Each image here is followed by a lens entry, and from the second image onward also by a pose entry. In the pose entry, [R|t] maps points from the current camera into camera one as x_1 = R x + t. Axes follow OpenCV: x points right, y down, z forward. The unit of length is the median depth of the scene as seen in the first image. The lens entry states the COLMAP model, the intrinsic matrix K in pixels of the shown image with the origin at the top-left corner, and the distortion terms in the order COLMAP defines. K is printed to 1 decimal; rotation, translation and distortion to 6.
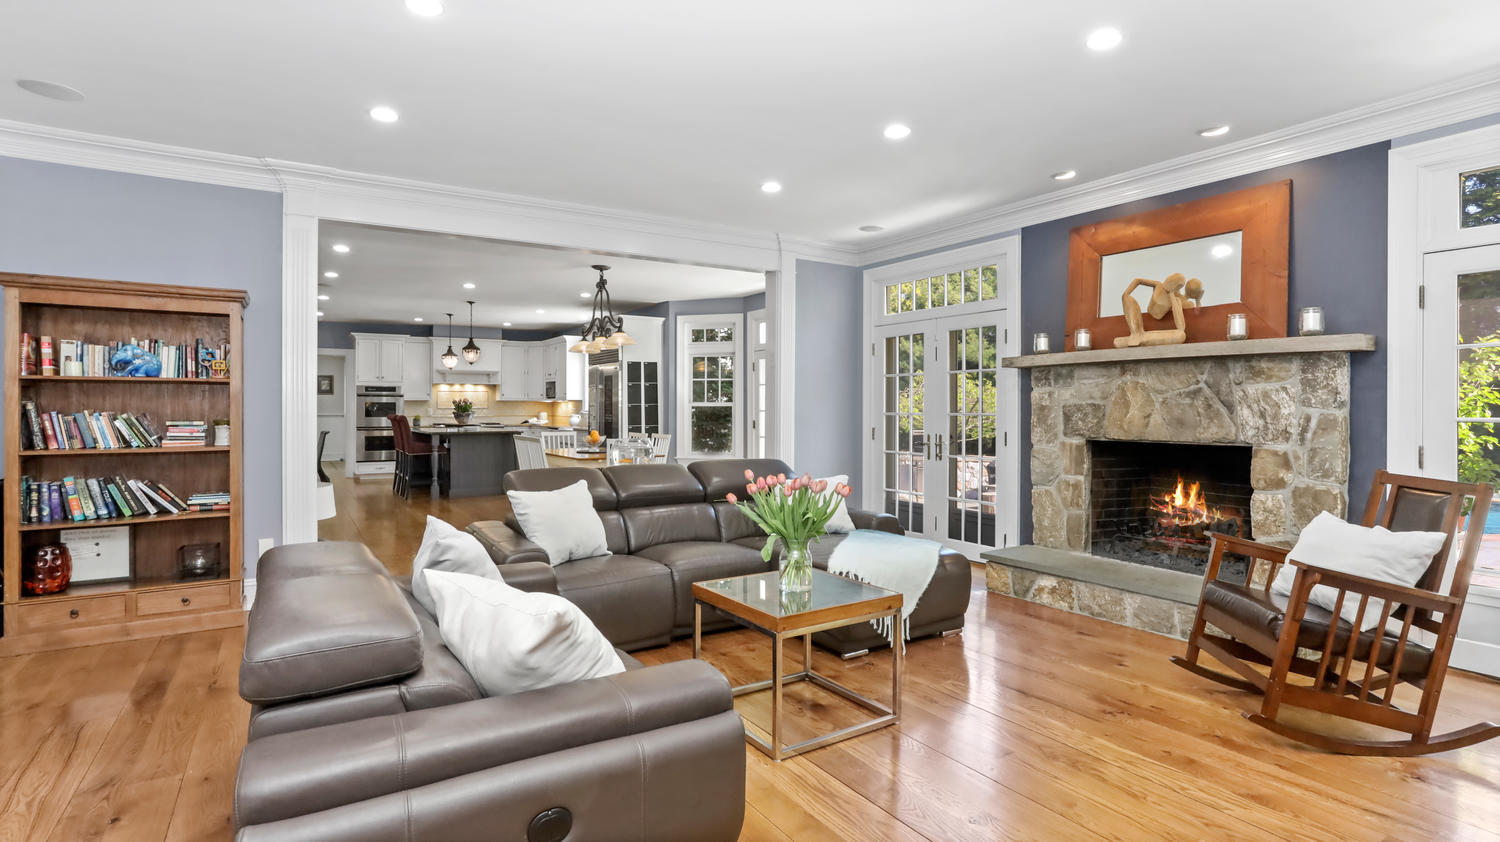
lens RADIAL K [[770.4, 0, 756.1], [0, 770.4, 413.6], [0, 0, 1]] dist [-0.025909, 0.011472]
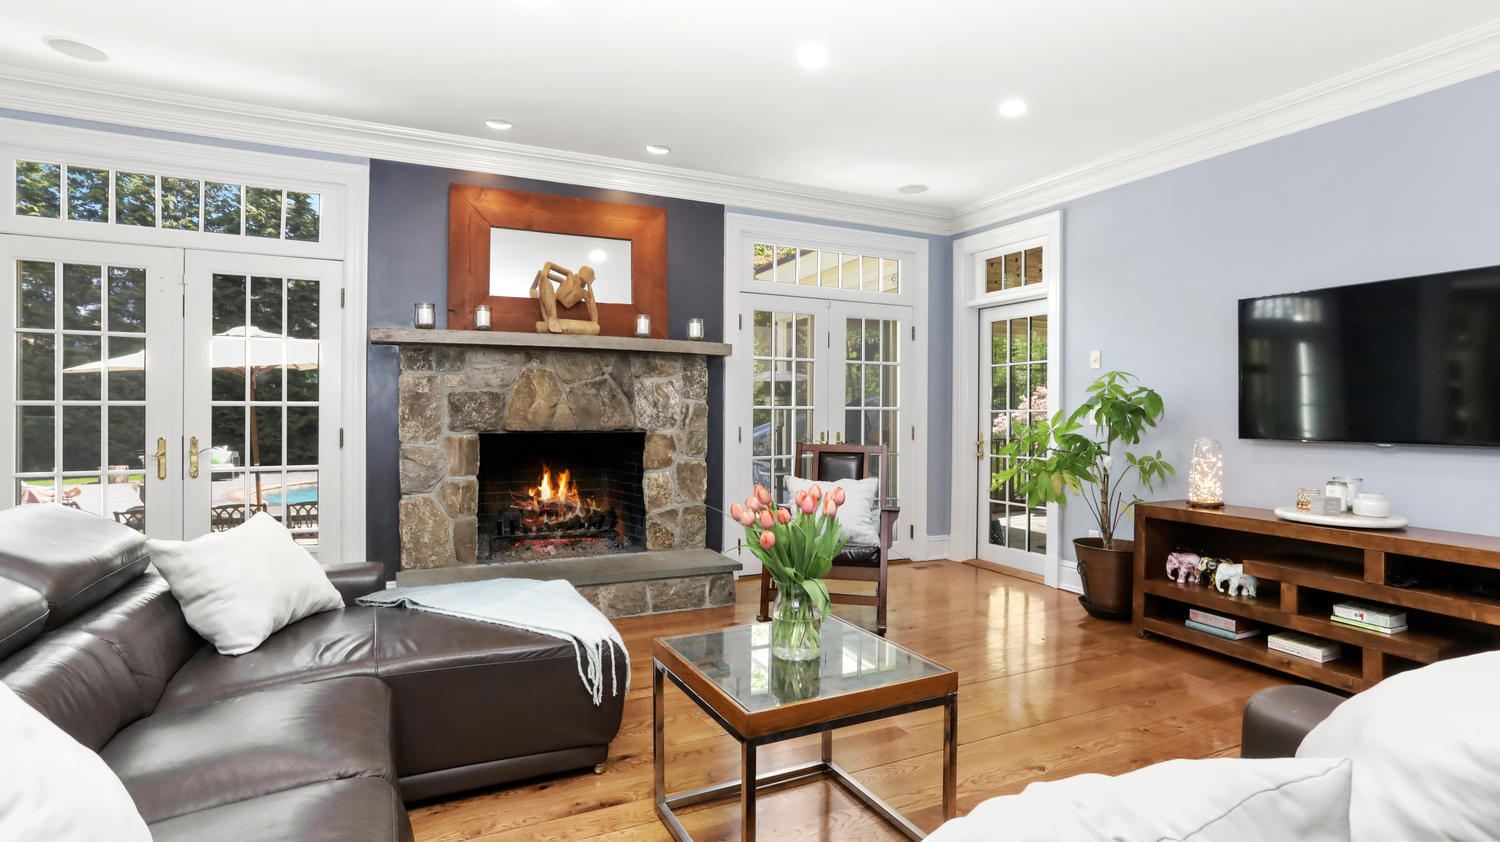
lens RADIAL K [[770.4, 0, 750.3], [0, 770.4, 422.4], [0, 0, 1]] dist [-0.025909, 0.011472]
pose [[0.099349, -0.001175, 0.995052, -0.458391], [0.010874, 0.999941, 0.000095, 0.028084], [-0.994993, 0.010810, 0.099356, 0.688079]]
